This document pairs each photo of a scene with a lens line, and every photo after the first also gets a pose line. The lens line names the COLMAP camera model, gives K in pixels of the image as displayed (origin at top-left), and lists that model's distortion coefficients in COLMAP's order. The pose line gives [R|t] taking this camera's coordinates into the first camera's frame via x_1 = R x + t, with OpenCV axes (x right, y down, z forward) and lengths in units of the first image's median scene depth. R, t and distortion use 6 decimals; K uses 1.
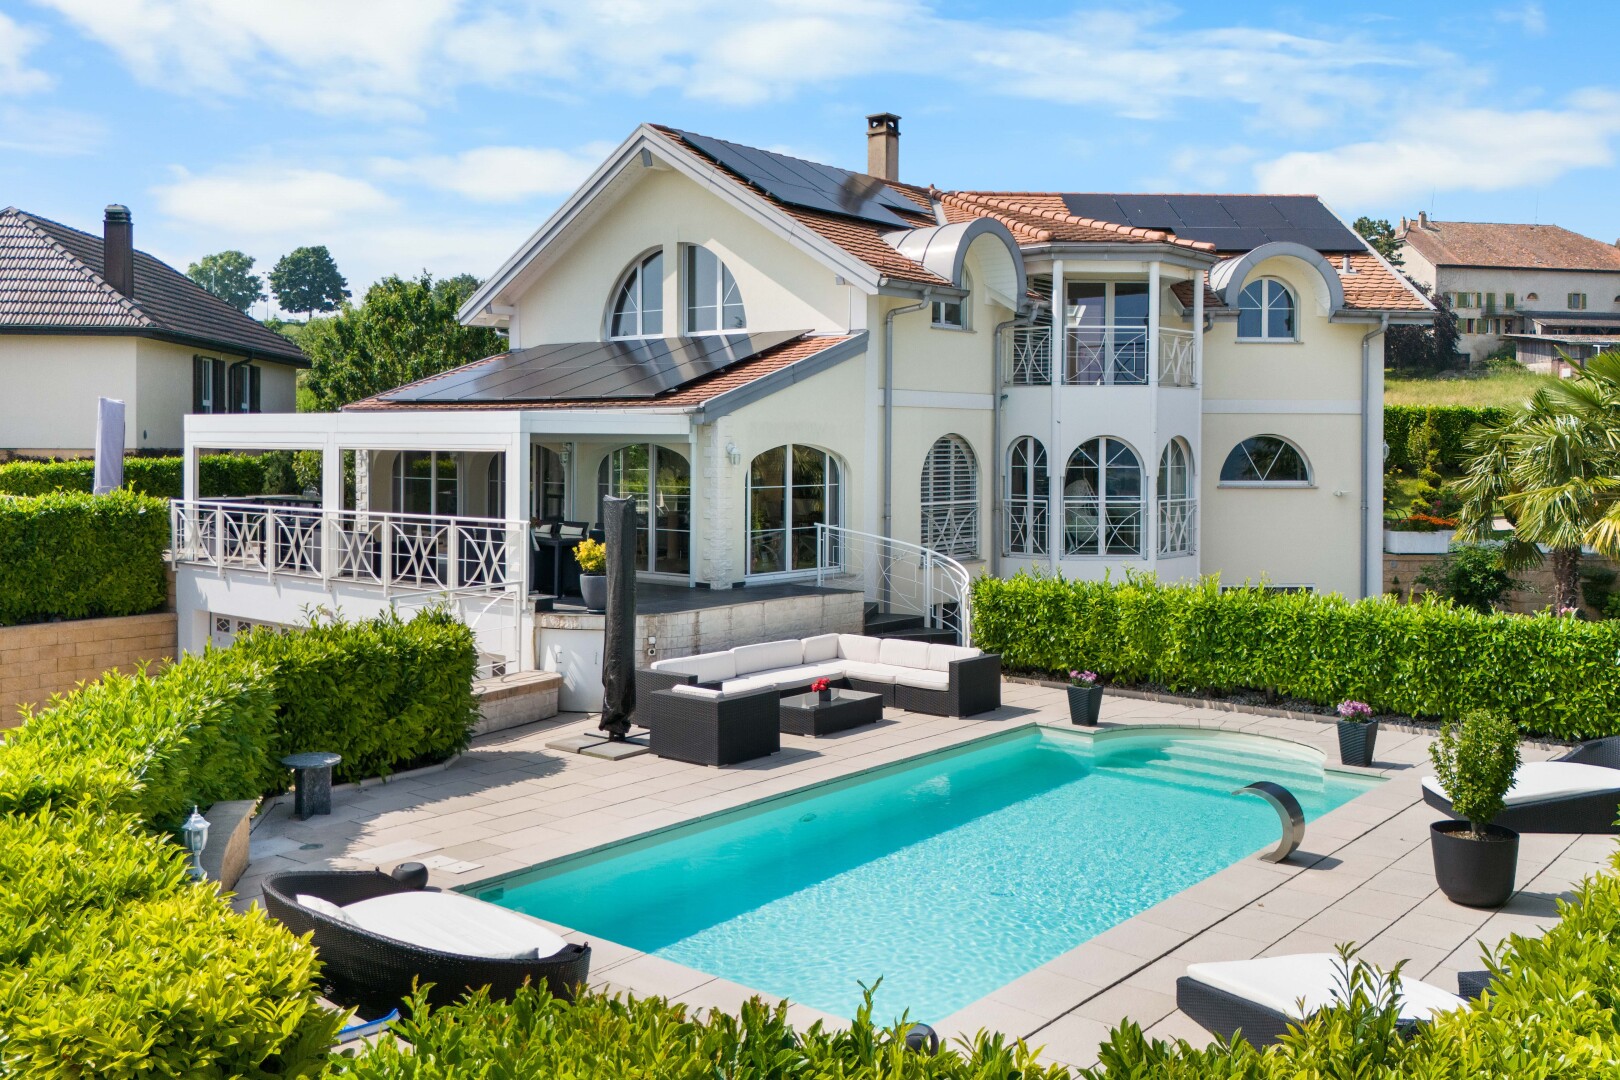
lens RADIAL K [[1420.6, 0, 810.0], [0, 1420.6, 540.0], [0, 0, 1]] dist [0.108772, -0.186551]
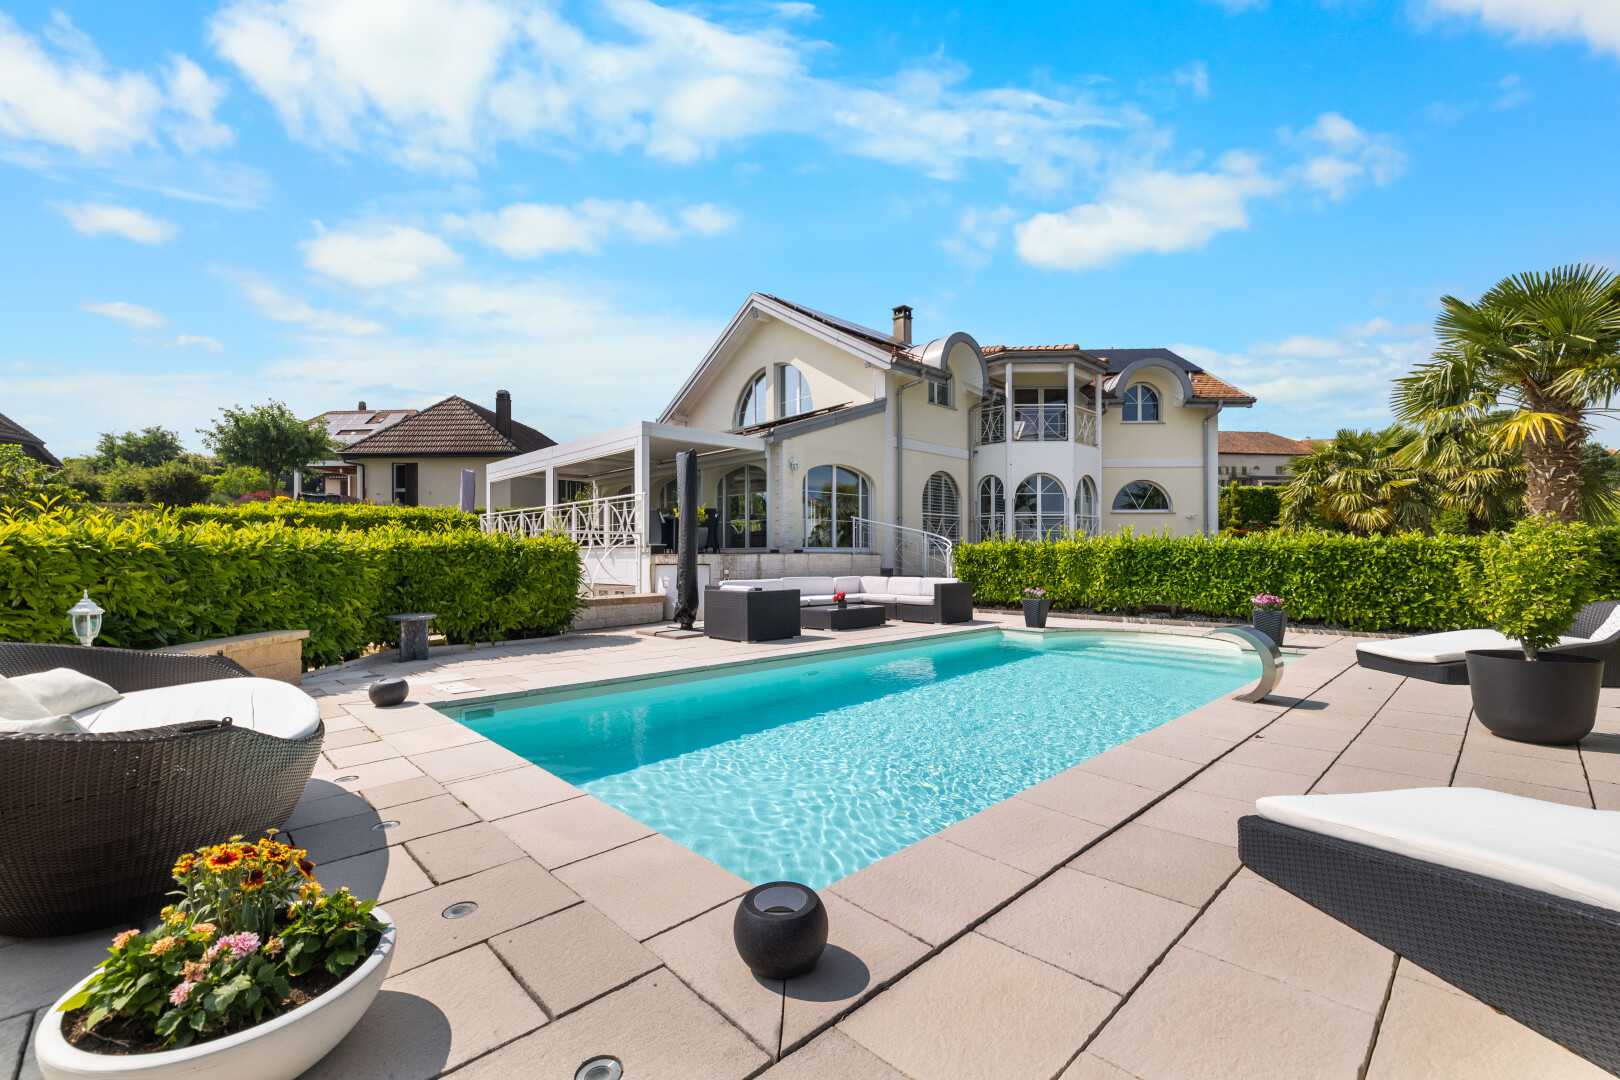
lens RADIAL K [[688.4, 0, 787.0], [0, 688.4, 581.7], [0, 0, 1]] dist [0.000956, 0.000220]
pose [[0.990717, -0.005586, -0.135827, 0.041108], [0.002934, 0.999801, -0.019717, 0.085159], [0.135910, 0.019136, 0.990536, 0.277488]]
